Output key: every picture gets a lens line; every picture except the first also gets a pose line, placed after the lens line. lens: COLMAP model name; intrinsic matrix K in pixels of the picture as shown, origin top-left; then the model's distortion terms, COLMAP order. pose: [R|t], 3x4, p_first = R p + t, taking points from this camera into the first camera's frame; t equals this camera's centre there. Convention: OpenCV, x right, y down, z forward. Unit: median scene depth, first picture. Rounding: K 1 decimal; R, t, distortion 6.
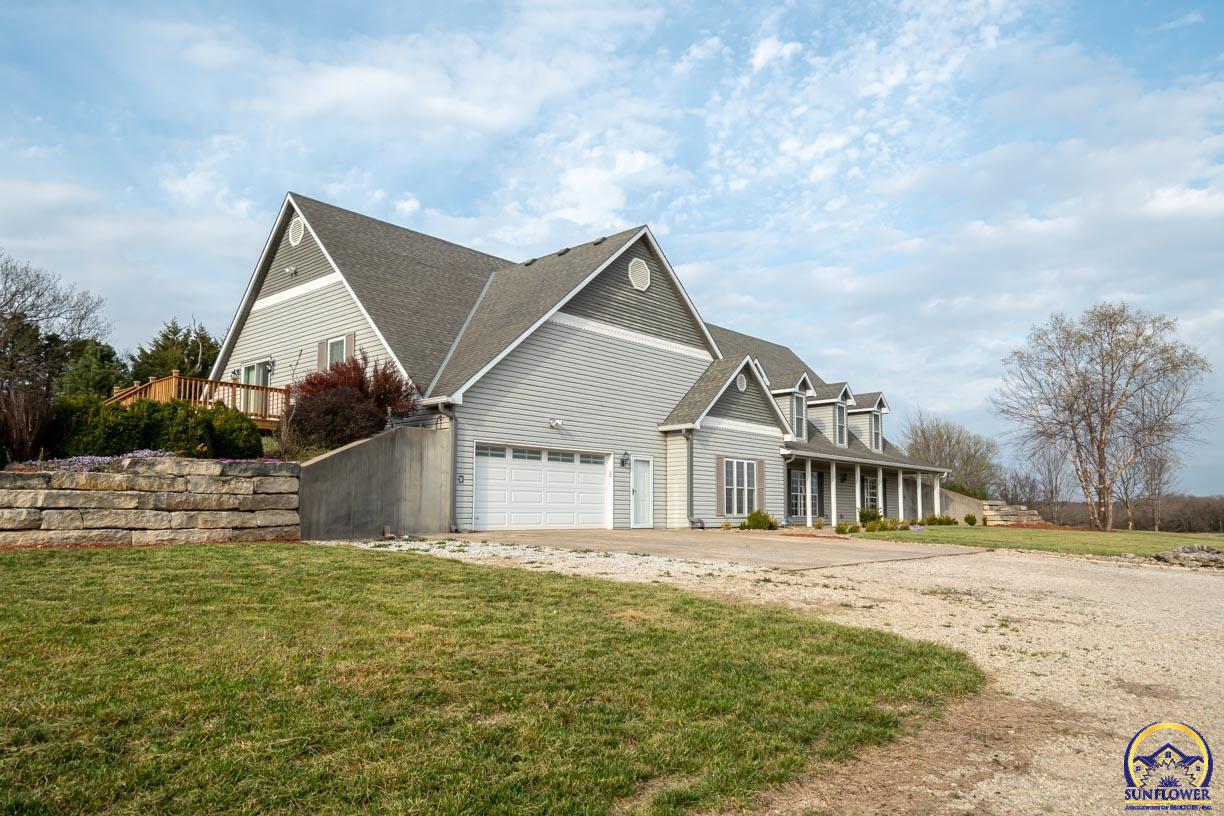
lens RADIAL K [[789.5, 0, 611.5], [0, 789.5, 407.5], [0, 0, 1]] dist [0.001039, 0.001624]
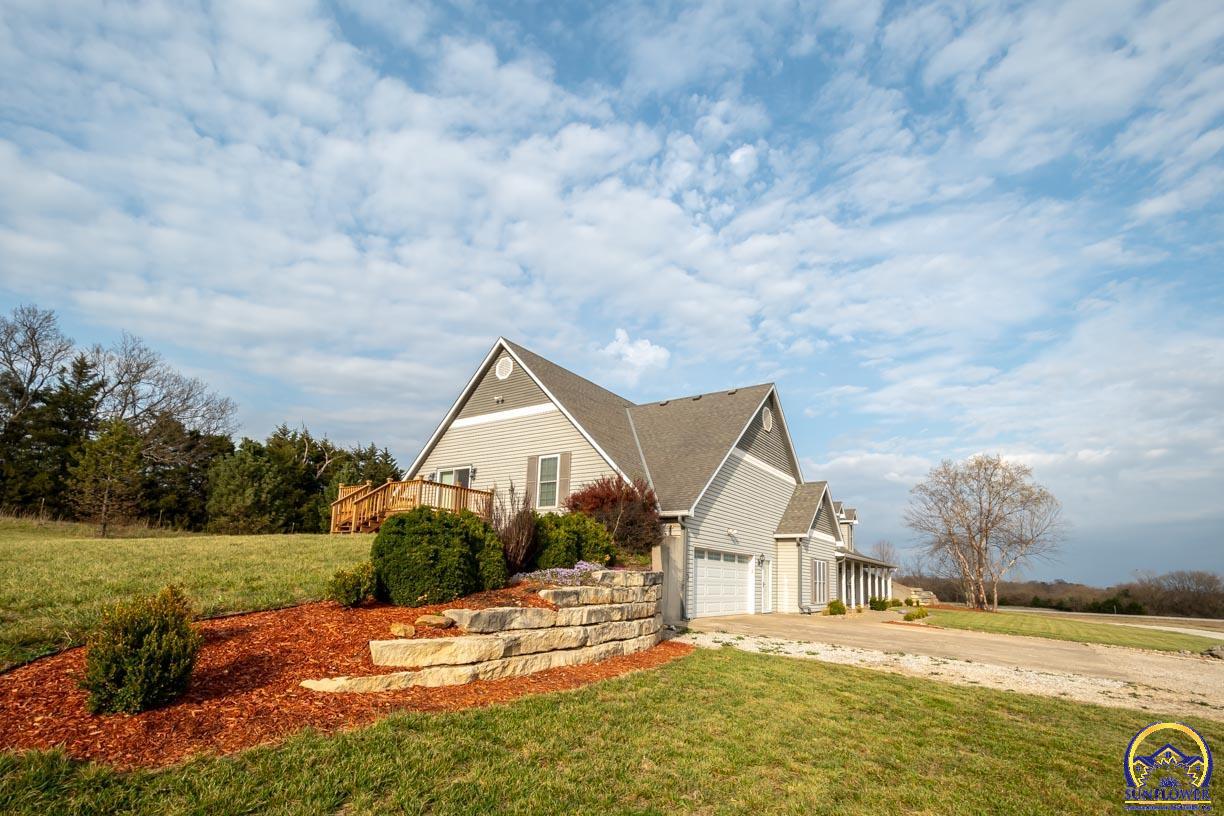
lens RADIAL K [[556.0, 0, 617.7], [0, 556.0, 482.5], [0, 0, 1]] dist [0.002938, 0.000012]
pose [[0.991509, 0.050368, 0.119886, -0.290600], [-0.046022, 0.998188, -0.038753, -0.013297], [-0.121621, 0.032907, 0.992031, 0.094948]]
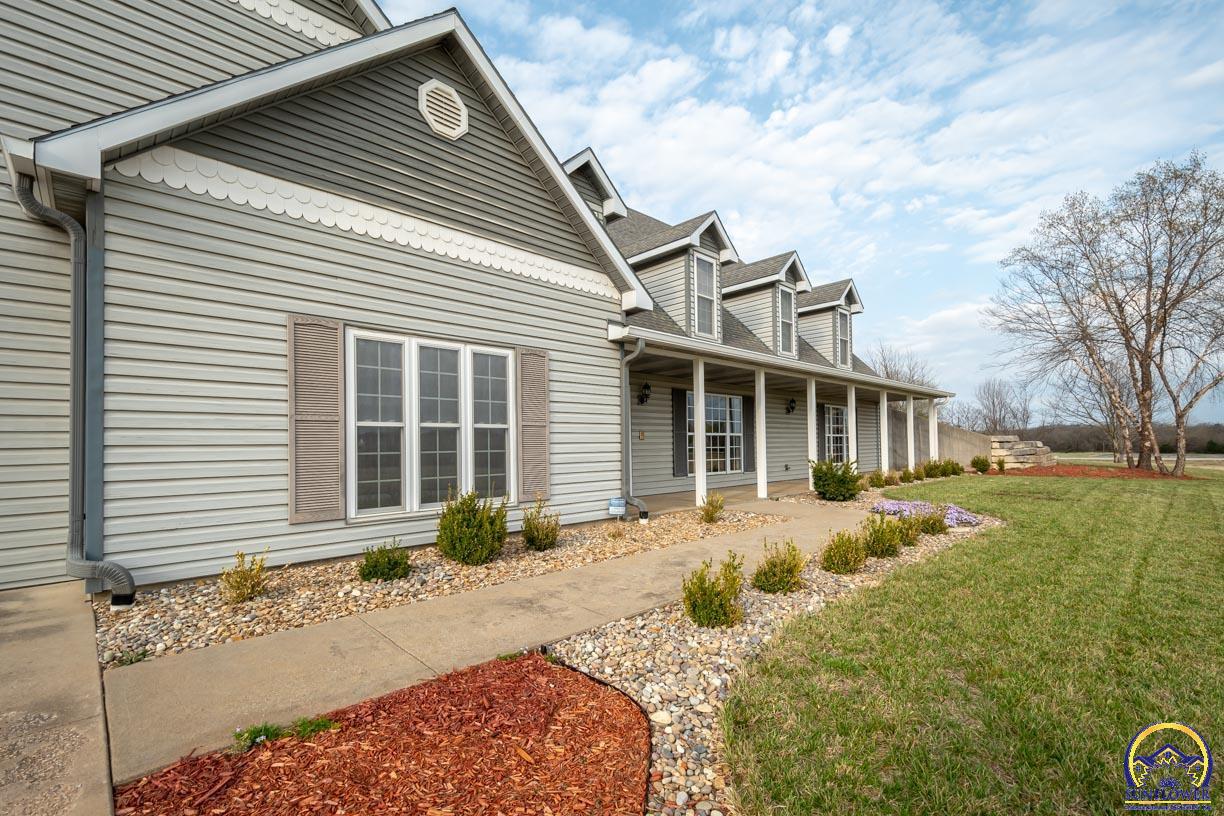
lens RADIAL K [[544.1, 0, 611.3], [0, 544.1, 419.8], [0, 0, 1]] dist [-0.009073, -0.000346]
pose [[0.997362, -0.022800, -0.068914, 0.243376], [0.028620, 0.995997, 0.084678, 0.079404], [0.066708, -0.086427, 0.994022, 0.752754]]
